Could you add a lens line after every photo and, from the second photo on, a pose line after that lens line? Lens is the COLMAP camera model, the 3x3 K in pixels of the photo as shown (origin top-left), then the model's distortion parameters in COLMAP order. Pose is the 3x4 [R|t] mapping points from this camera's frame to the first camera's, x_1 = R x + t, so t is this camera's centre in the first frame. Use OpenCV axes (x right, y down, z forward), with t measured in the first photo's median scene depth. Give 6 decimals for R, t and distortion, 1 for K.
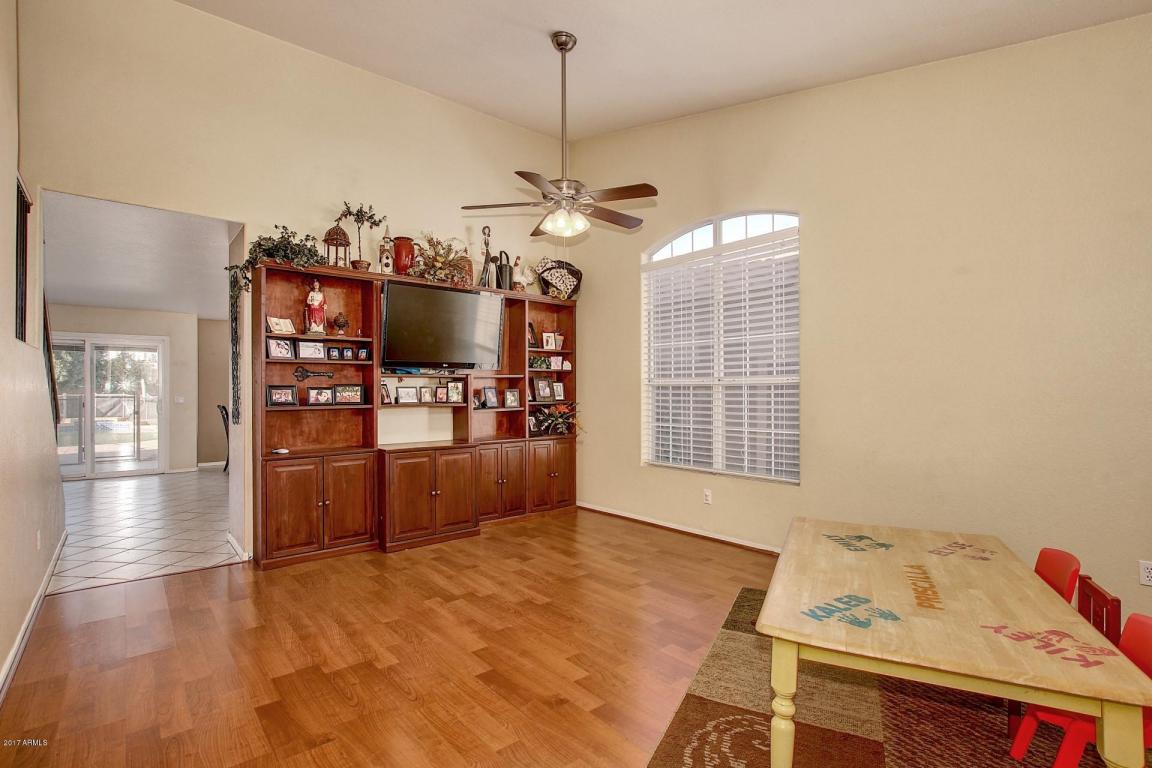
lens RADIAL K [[557.4, 0, 569.5], [0, 557.4, 388.7], [0, 0, 1]] dist [-0.019349, 0.000092]
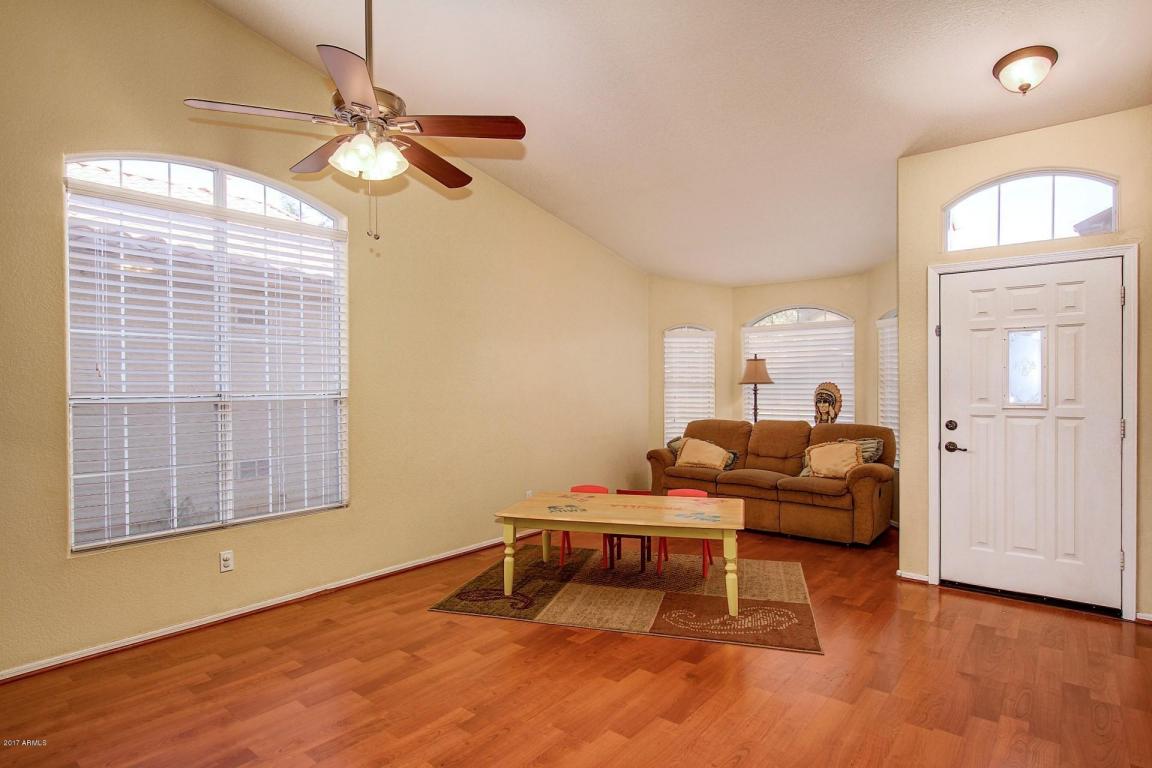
lens RADIAL K [[615.9, 0, 573.3], [0, 615.9, 390.6], [0, 0, 1]] dist [-0.010116, -0.000132]
pose [[-0.195391, -0.002619, 0.980722, -0.750546], [0.004967, 0.999981, 0.003660, -0.027914], [-0.980713, 0.005586, -0.195374, 0.904252]]
